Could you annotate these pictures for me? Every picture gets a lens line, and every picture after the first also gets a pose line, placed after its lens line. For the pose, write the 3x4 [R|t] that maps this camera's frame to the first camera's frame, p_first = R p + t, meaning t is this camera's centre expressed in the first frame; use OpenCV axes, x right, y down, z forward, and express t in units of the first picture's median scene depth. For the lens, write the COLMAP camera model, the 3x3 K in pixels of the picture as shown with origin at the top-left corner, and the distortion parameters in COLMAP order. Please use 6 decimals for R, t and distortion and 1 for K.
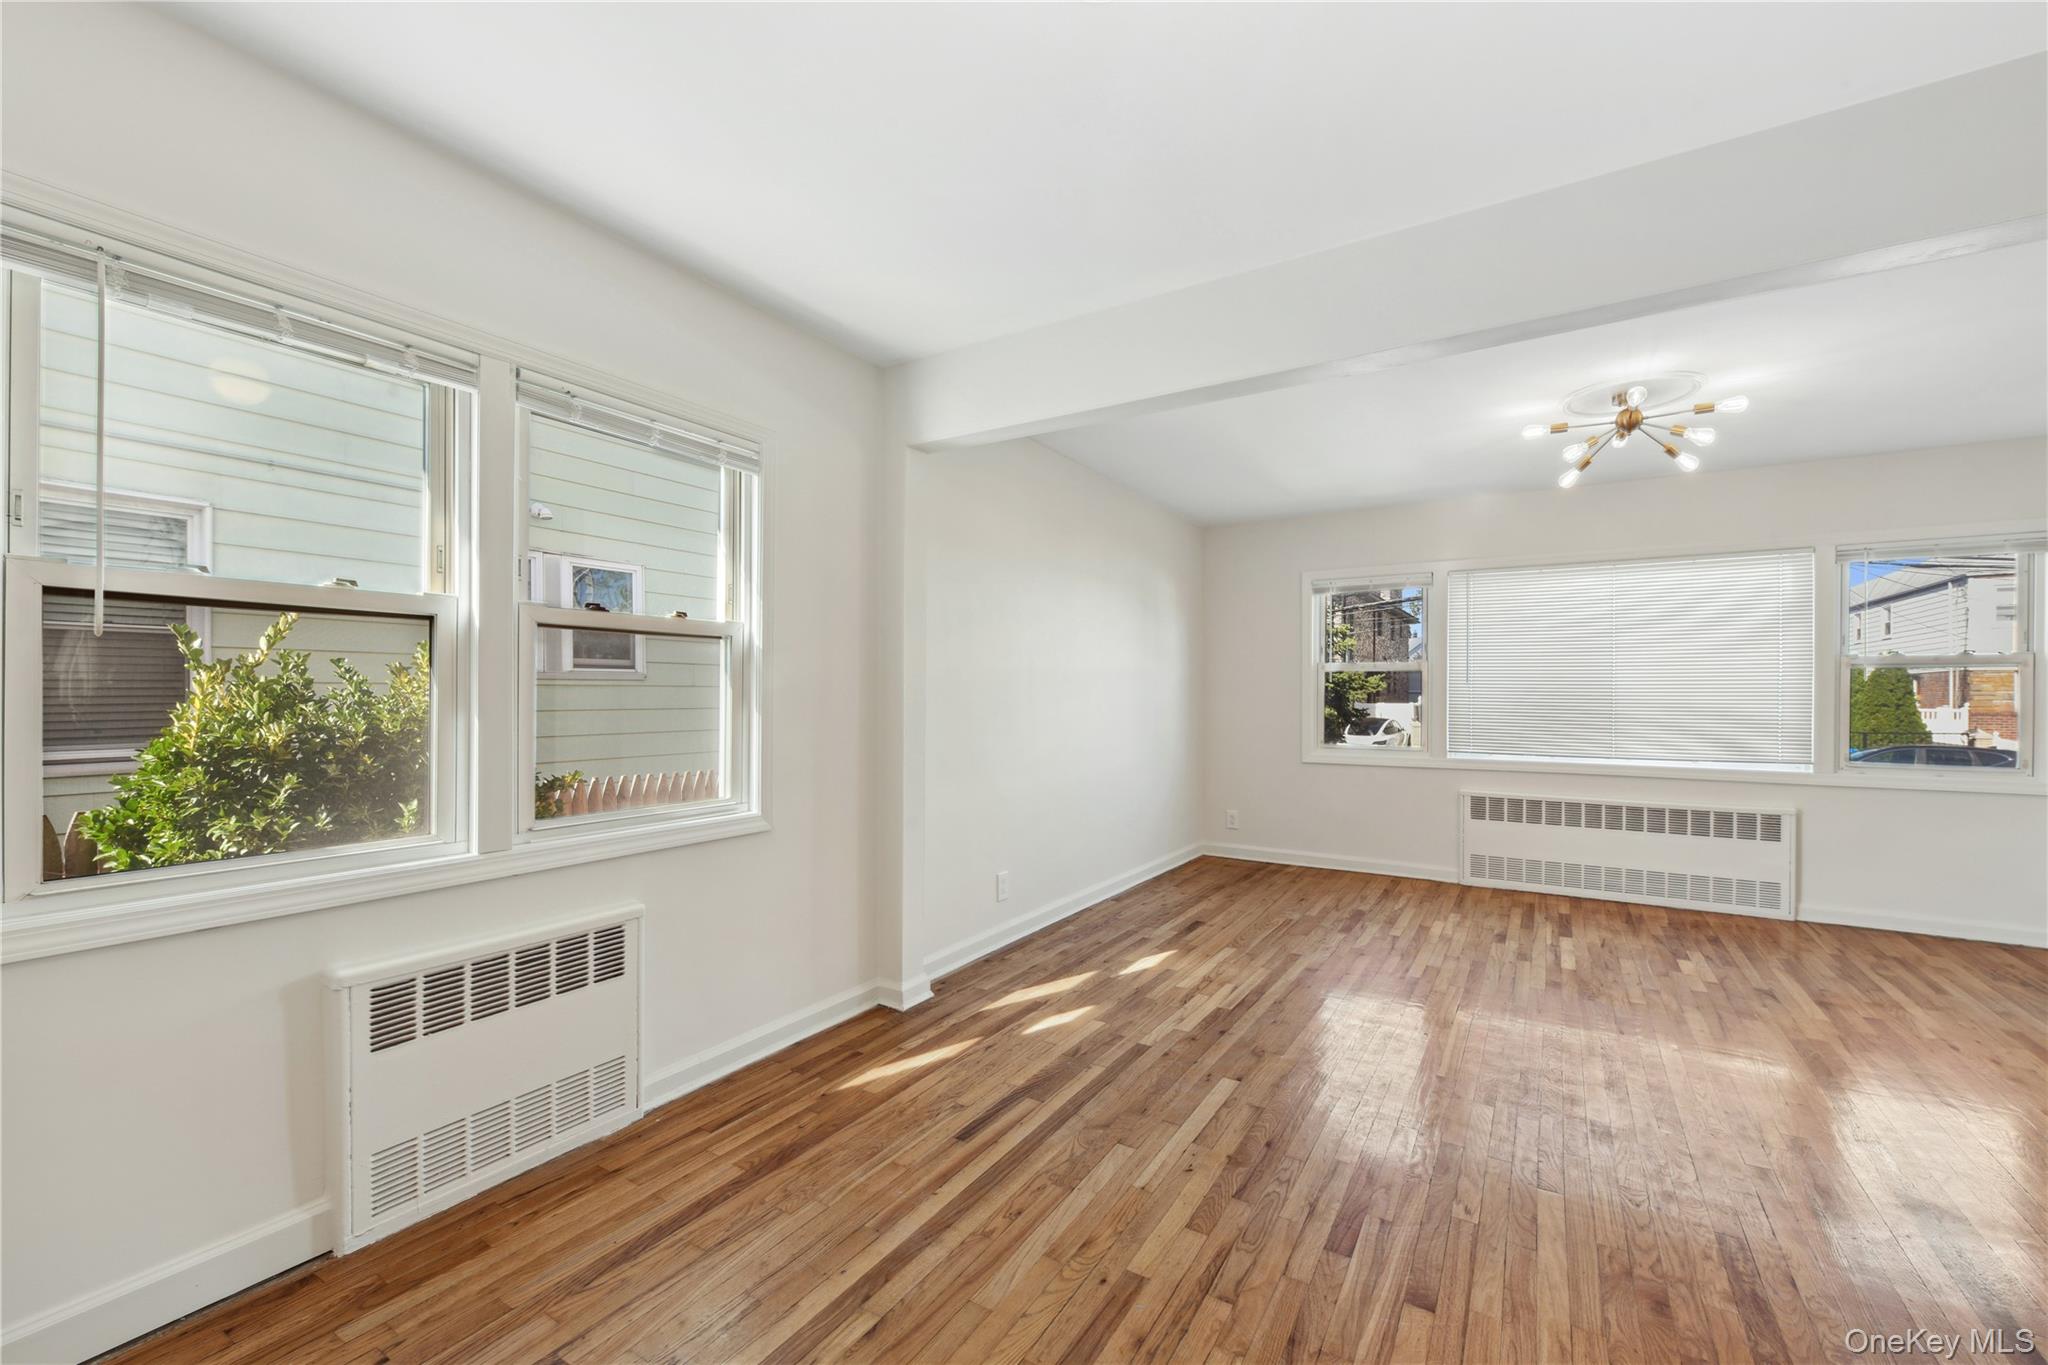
lens RADIAL K [[840.1, 0, 1031.9], [0, 840.1, 694.4], [0, 0, 1]] dist [0.000663, -0.004092]
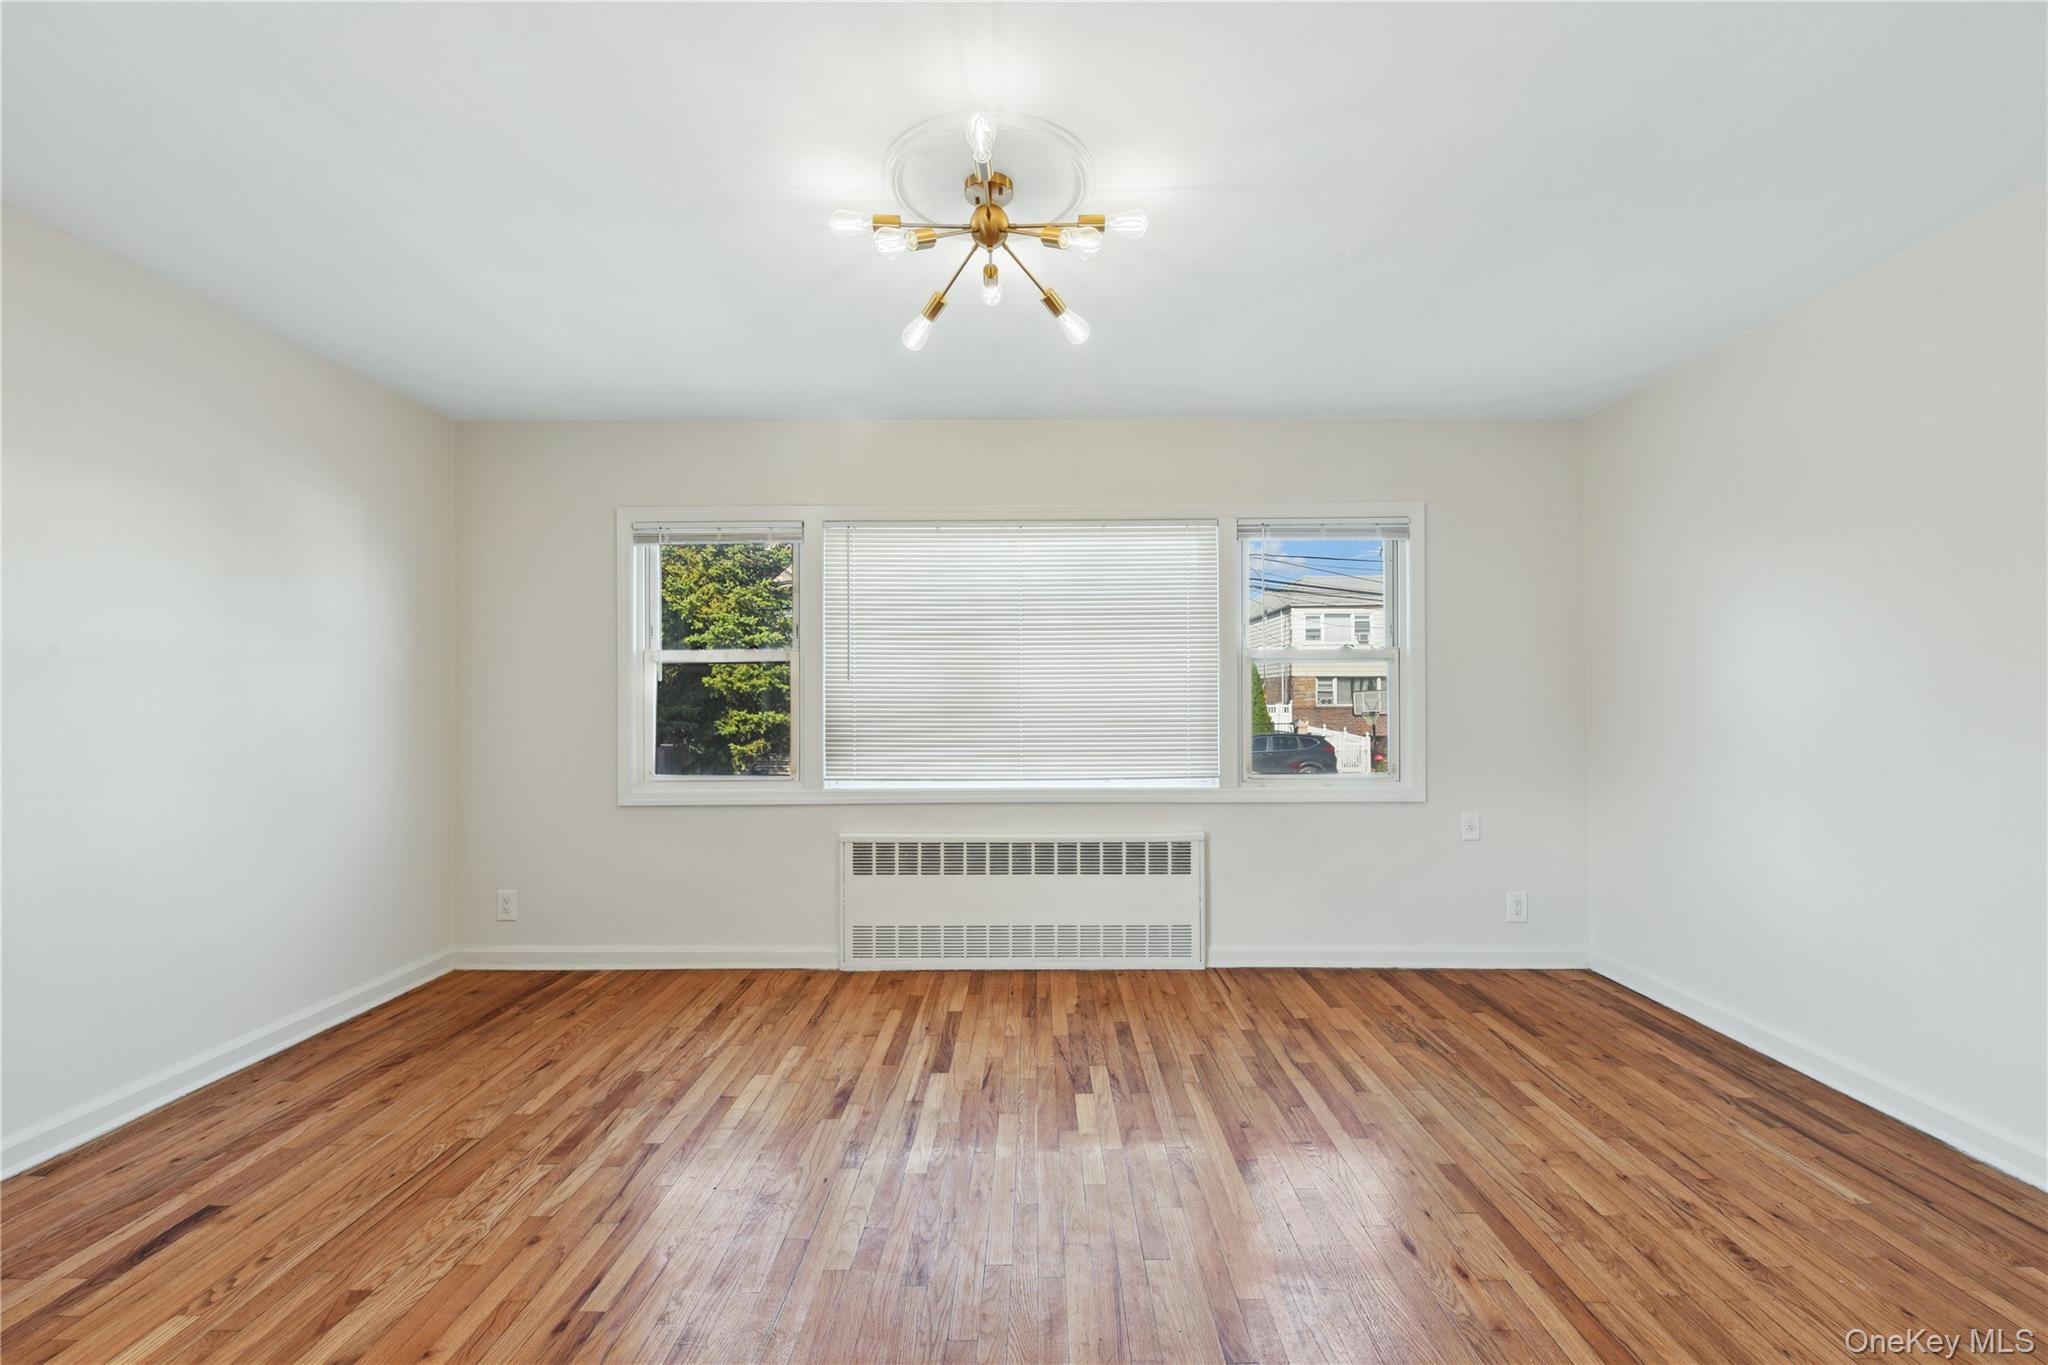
lens RADIAL K [[833.2, 0, 1029.4], [0, 833.2, 687.3], [0, 0, 1]] dist [-0.000956, -0.000722]
pose [[0.855266, -0.001489, 0.518188, 0.364662], [0.008254, 0.999908, -0.010750, 0.000498], [-0.518124, 0.013471, 0.855199, 0.414026]]
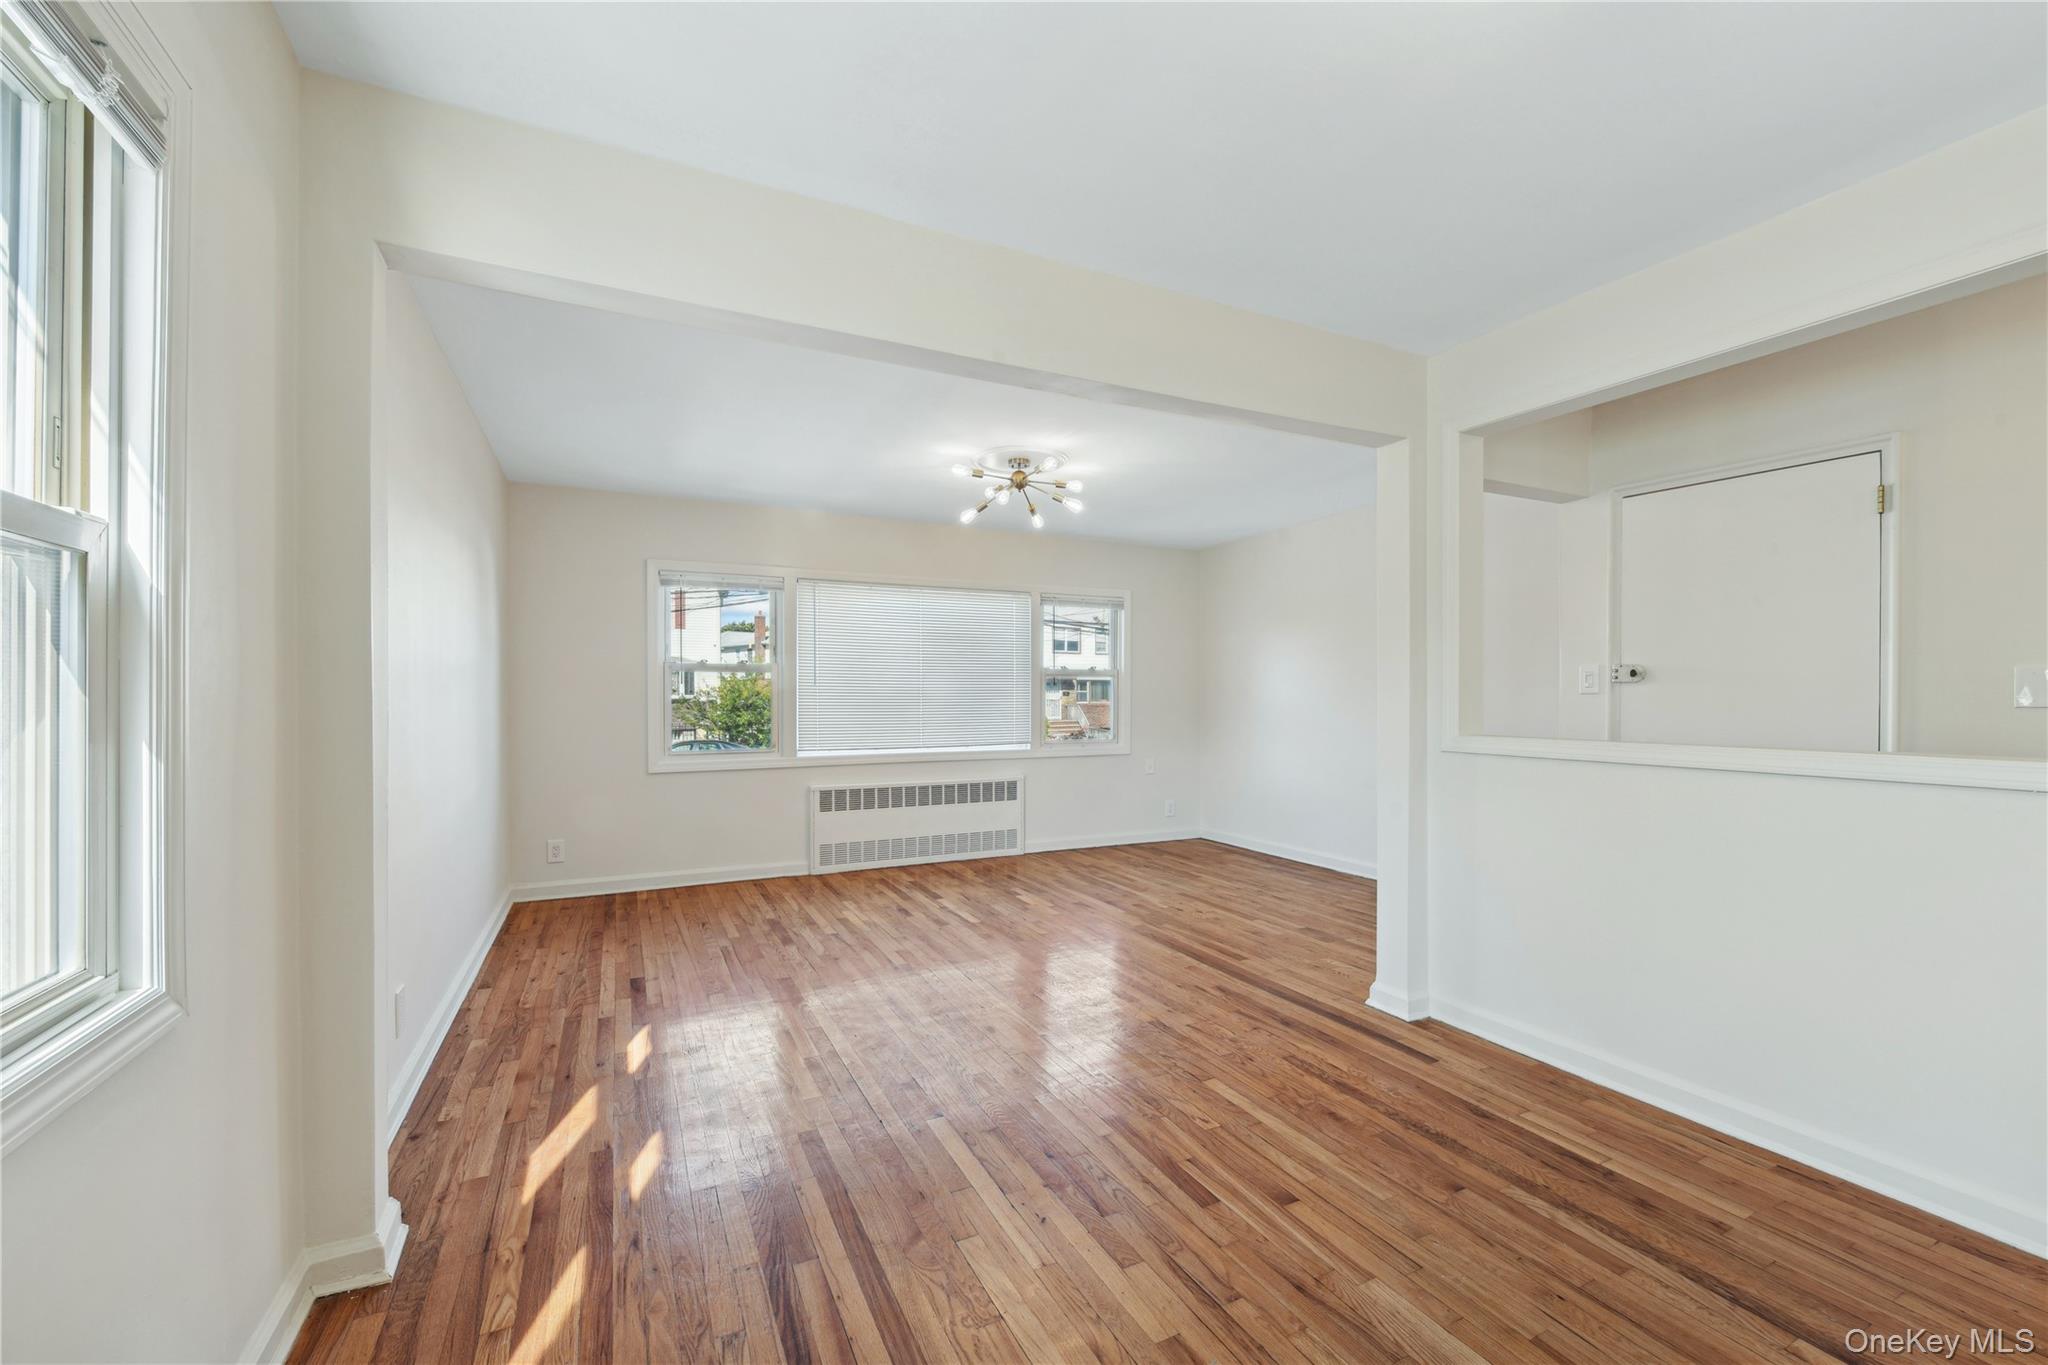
lens RADIAL K [[823.3, 0, 1034.0], [0, 823.3, 699.3], [0, 0, 1]] dist [0.002577, -0.007087]
pose [[0.521859, -0.007961, 0.852995, -0.289940], [0.005256, 0.999967, 0.006117, -0.000808], [-0.853016, 0.001291, 0.521884, 0.275304]]
